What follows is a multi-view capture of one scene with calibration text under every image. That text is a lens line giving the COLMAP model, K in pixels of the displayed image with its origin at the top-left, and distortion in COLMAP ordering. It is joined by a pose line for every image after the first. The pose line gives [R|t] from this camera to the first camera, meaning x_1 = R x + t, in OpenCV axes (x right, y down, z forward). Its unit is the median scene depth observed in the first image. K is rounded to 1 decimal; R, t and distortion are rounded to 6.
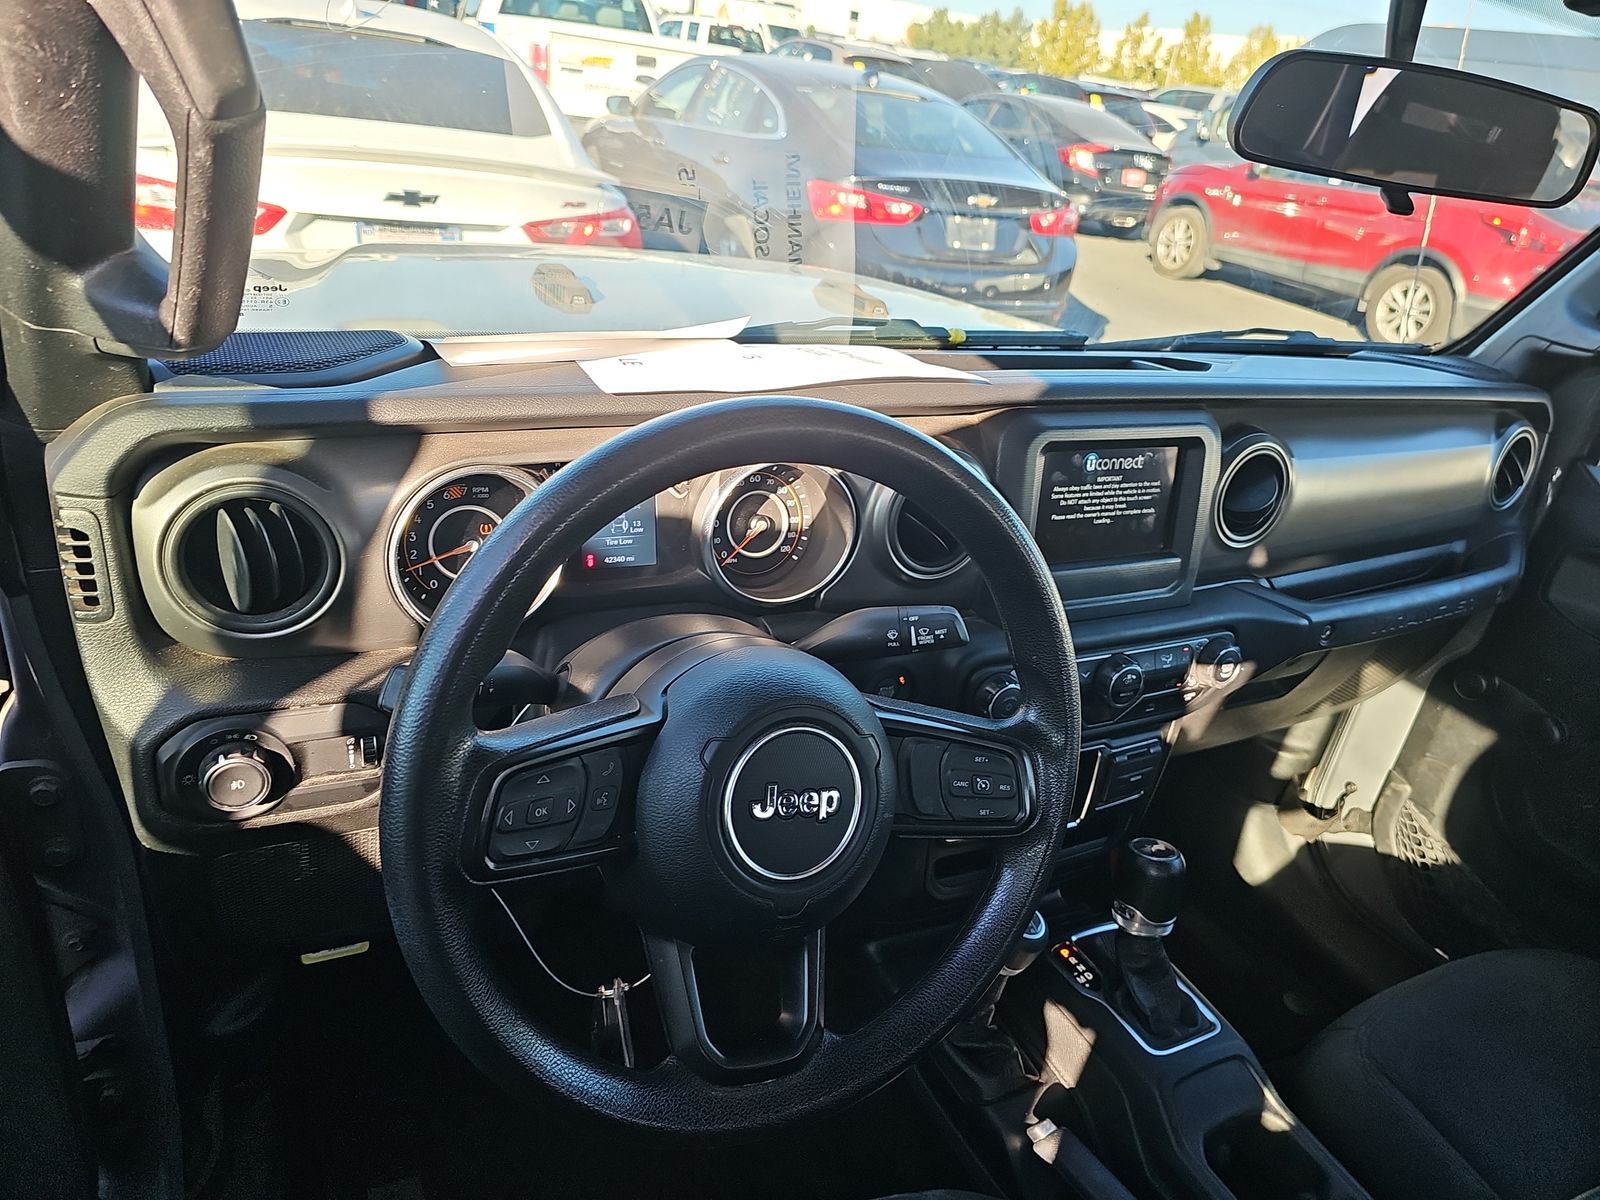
lens RADIAL K [[1090.3, 0, 798.7], [0, 1090.3, 608.5], [0, 0, 1]] dist [0.030781, -0.037100]
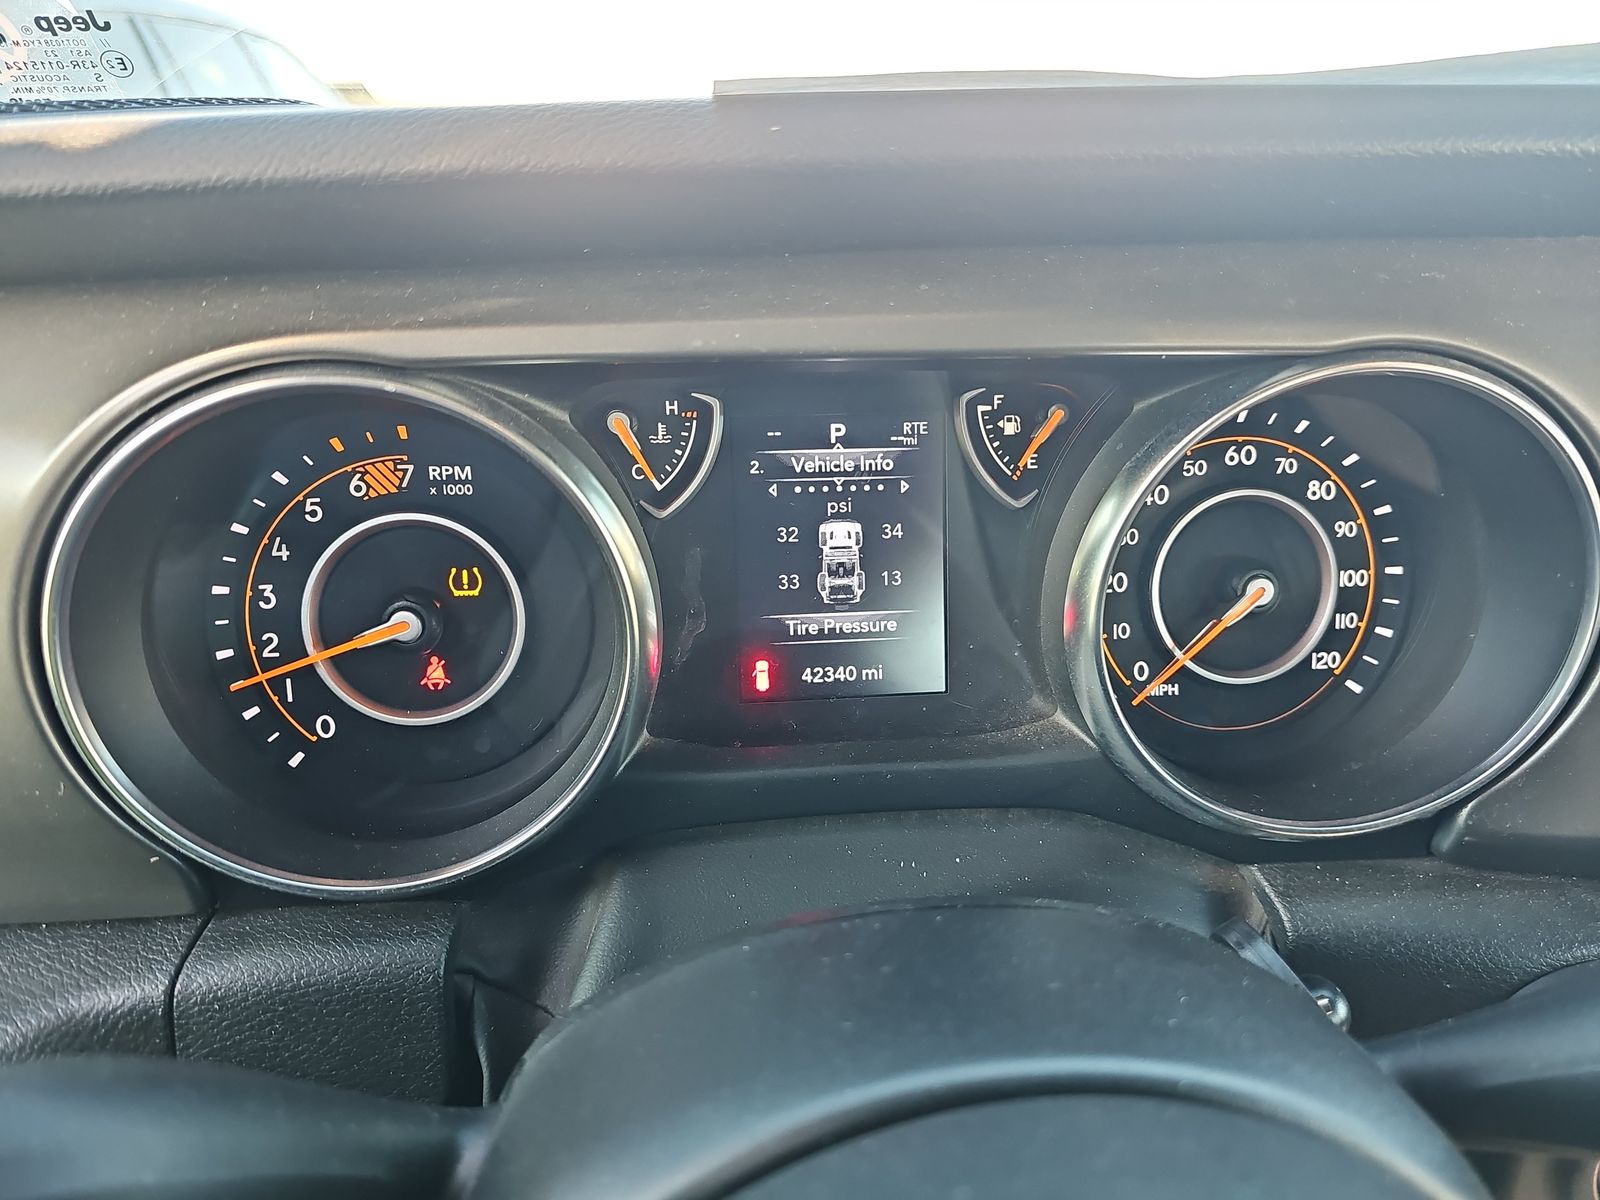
lens RADIAL K [[1090.3, 0, 801.1], [0, 1090.3, 592.4], [0, 0, 1]] dist [0.030781, -0.037100]
pose [[0.941674, 0.016253, -0.336134, -0.049008], [-0.048879, 0.994847, -0.088830, -0.034969], [0.332958, 0.100079, 0.937616, 0.577655]]
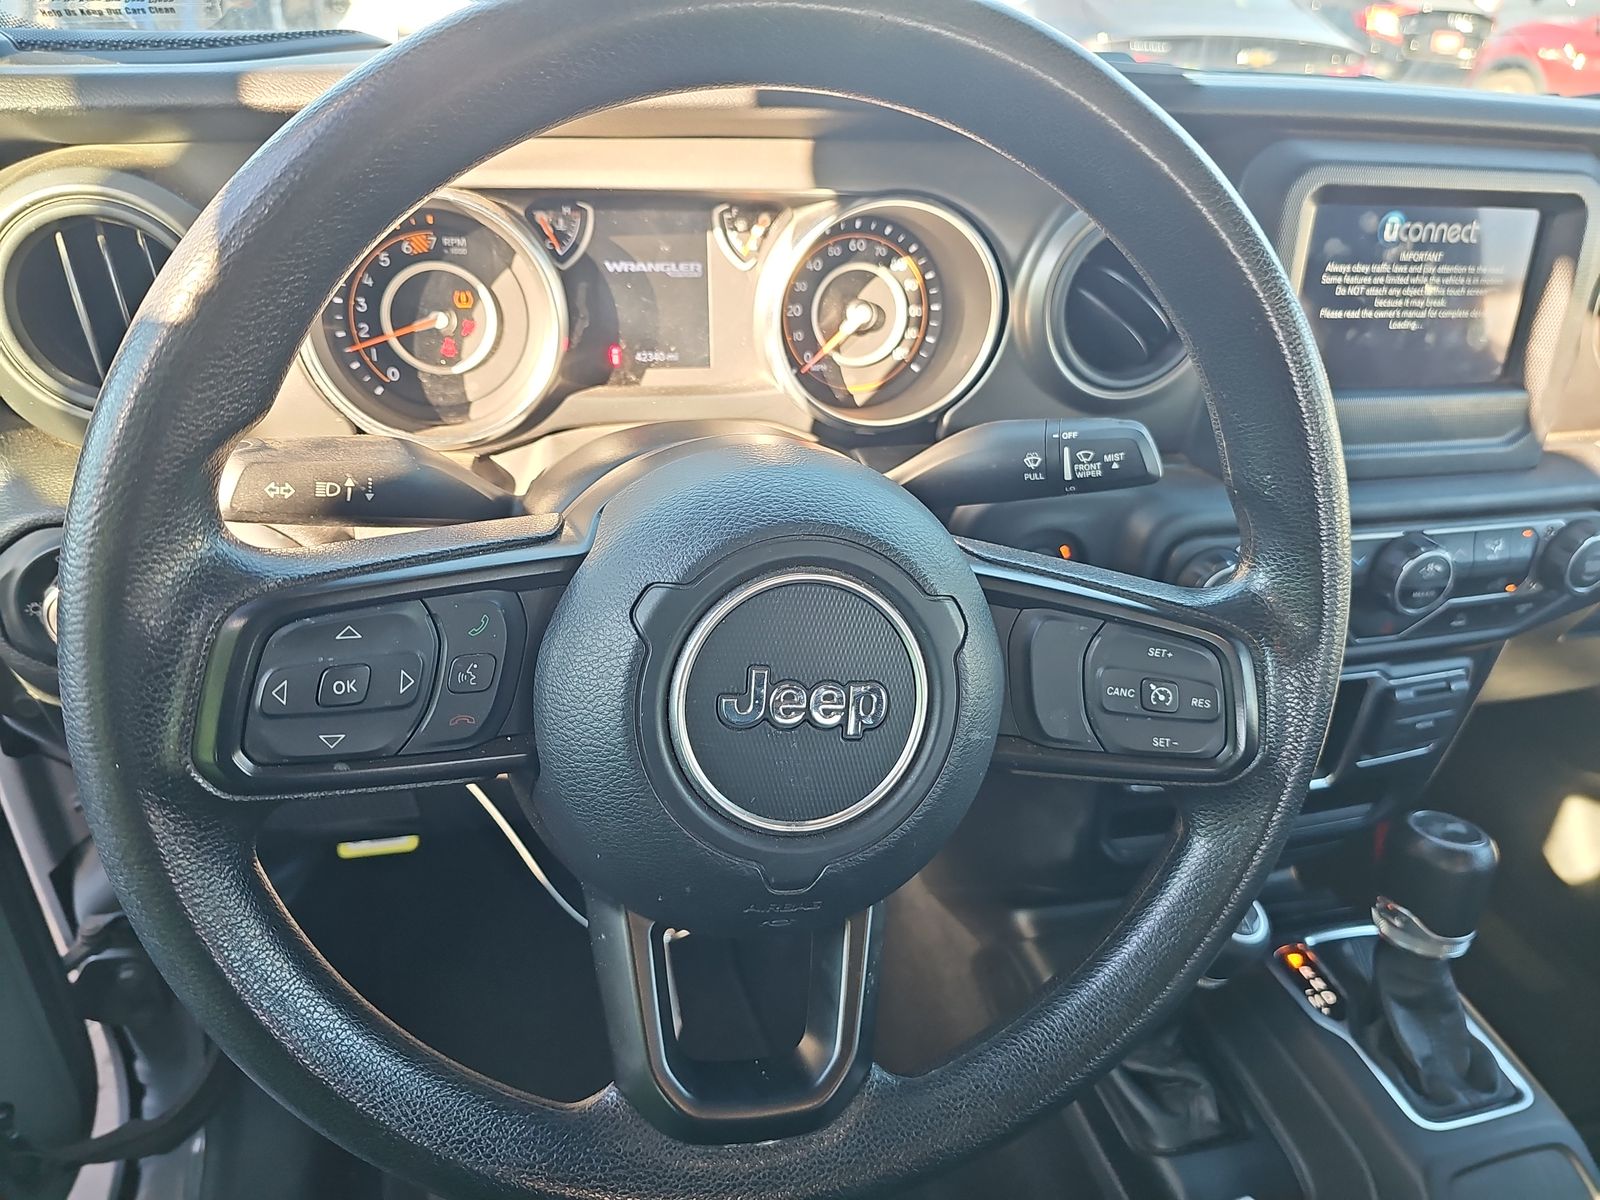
lens RADIAL K [[1090.3, 0, 788.5], [0, 1090.3, 598.0], [0, 0, 1]] dist [0.030781, -0.037100]
pose [[0.975965, 0.053842, -0.211170, 0.068473], [-0.041661, 0.997224, 0.061718, 0.056360], [0.213907, -0.051437, 0.975499, 0.281323]]
